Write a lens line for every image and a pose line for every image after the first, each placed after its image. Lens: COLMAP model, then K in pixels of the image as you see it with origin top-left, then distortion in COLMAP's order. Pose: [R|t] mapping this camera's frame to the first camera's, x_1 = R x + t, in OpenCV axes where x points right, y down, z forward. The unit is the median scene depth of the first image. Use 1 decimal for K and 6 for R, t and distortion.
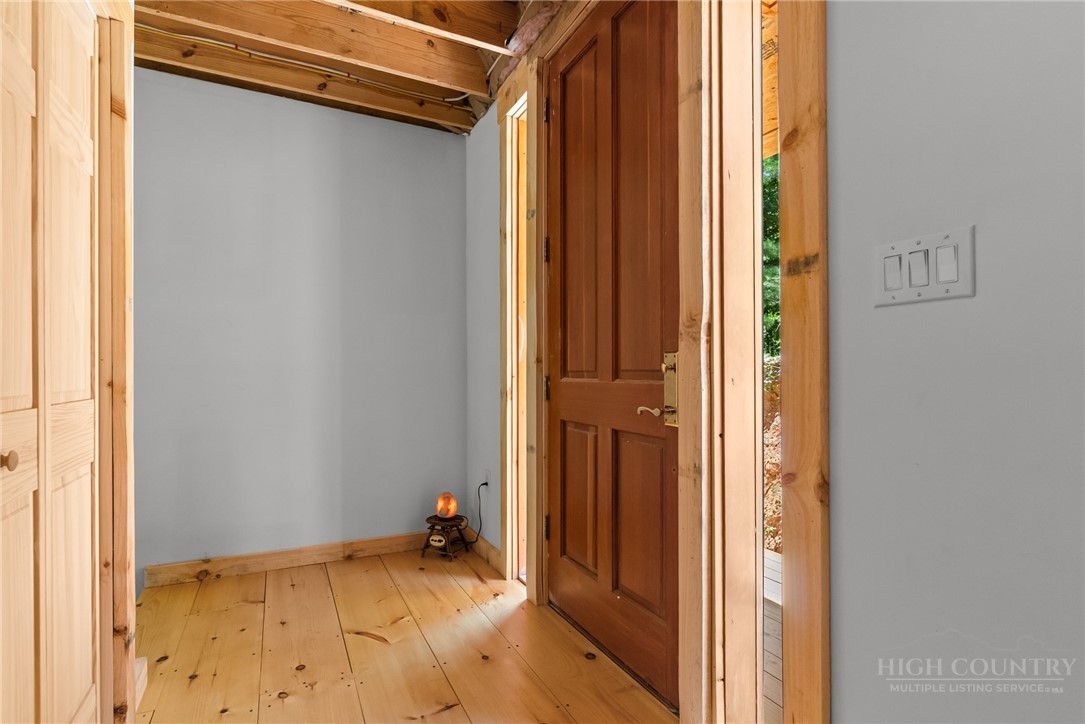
lens RADIAL K [[524.1, 0, 541.6], [0, 524.1, 365.8], [0, 0, 1]] dist [0.000387, -0.000026]
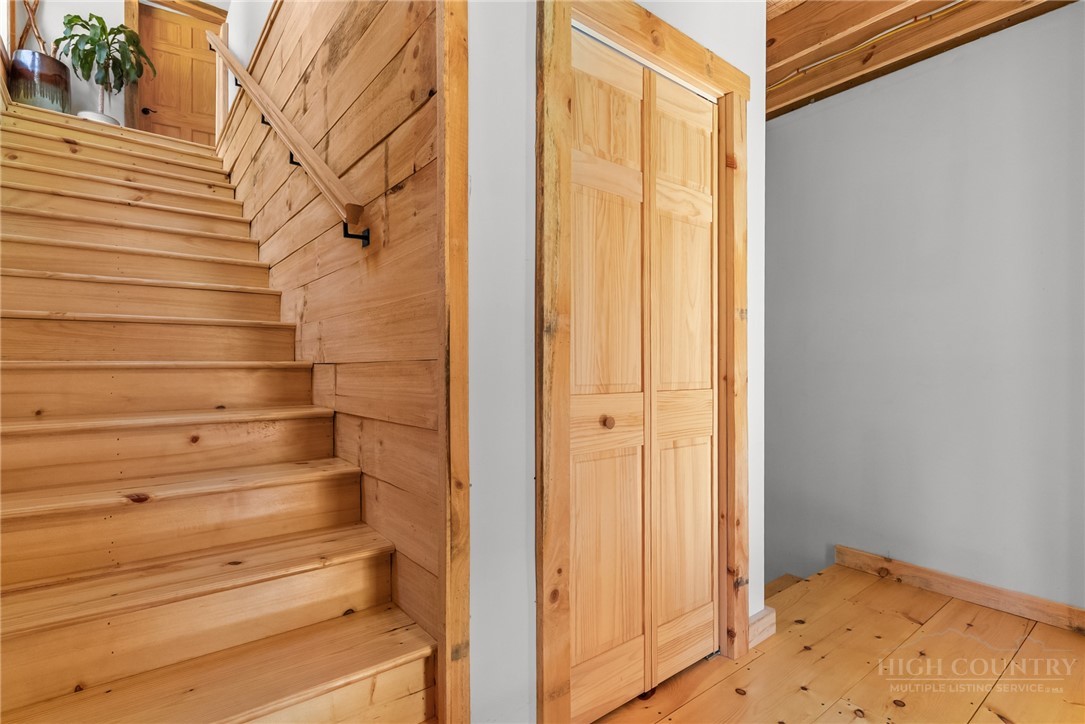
lens RADIAL K [[524.1, 0, 542.1], [0, 524.1, 365.6], [0, 0, 1]] dist [0.000387, -0.000026]
pose [[0.208291, -0.003450, -0.978061, 0.195989], [0.009747, 0.999951, -0.001452, 0.000802], [0.978018, -0.009231, 0.208315, 0.161269]]
